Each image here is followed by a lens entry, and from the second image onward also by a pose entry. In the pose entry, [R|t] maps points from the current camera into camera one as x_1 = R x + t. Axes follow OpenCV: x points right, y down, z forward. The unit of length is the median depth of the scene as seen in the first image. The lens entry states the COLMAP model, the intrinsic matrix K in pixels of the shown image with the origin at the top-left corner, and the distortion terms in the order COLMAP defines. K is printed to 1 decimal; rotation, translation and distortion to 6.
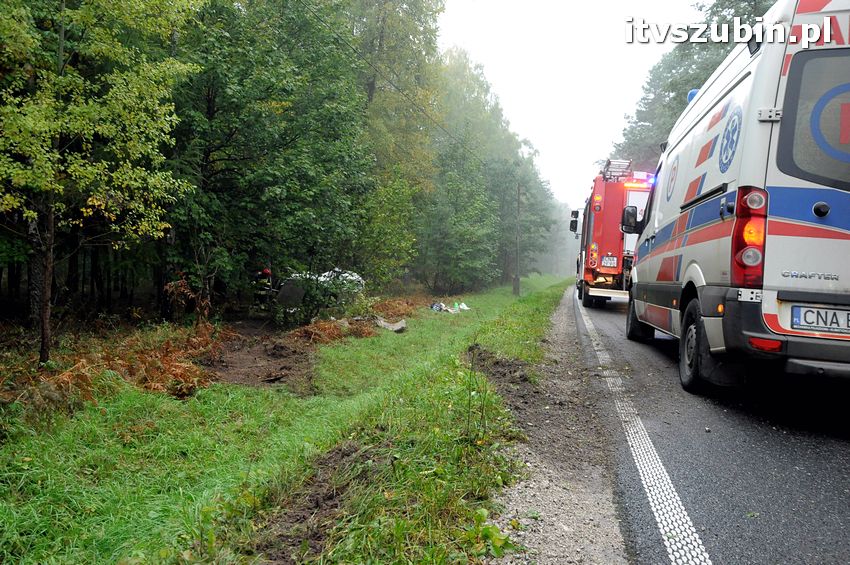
lens RADIAL K [[657.3, 0, 425.0], [0, 657.3, 282.5], [0, 0, 1]] dist [-0.167906, 0.129451]
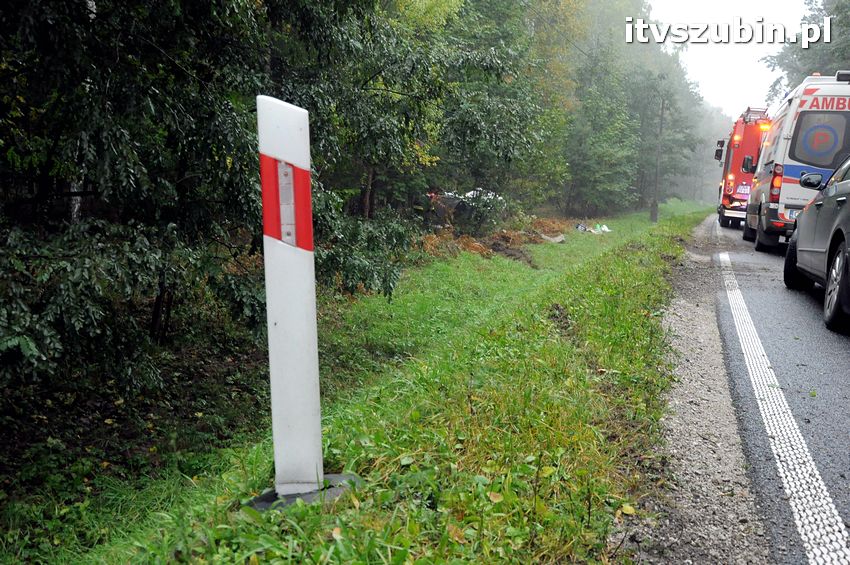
lens RADIAL K [[900.5, 0, 425.0], [0, 900.5, 282.5], [0, 0, 1]] dist [0.017911, 0.016371]
pose [[0.994876, 0.037330, -0.093961, -0.105600], [-0.029414, 0.996009, 0.084263, 0.011959], [0.096732, -0.081068, 0.992004, -0.540766]]
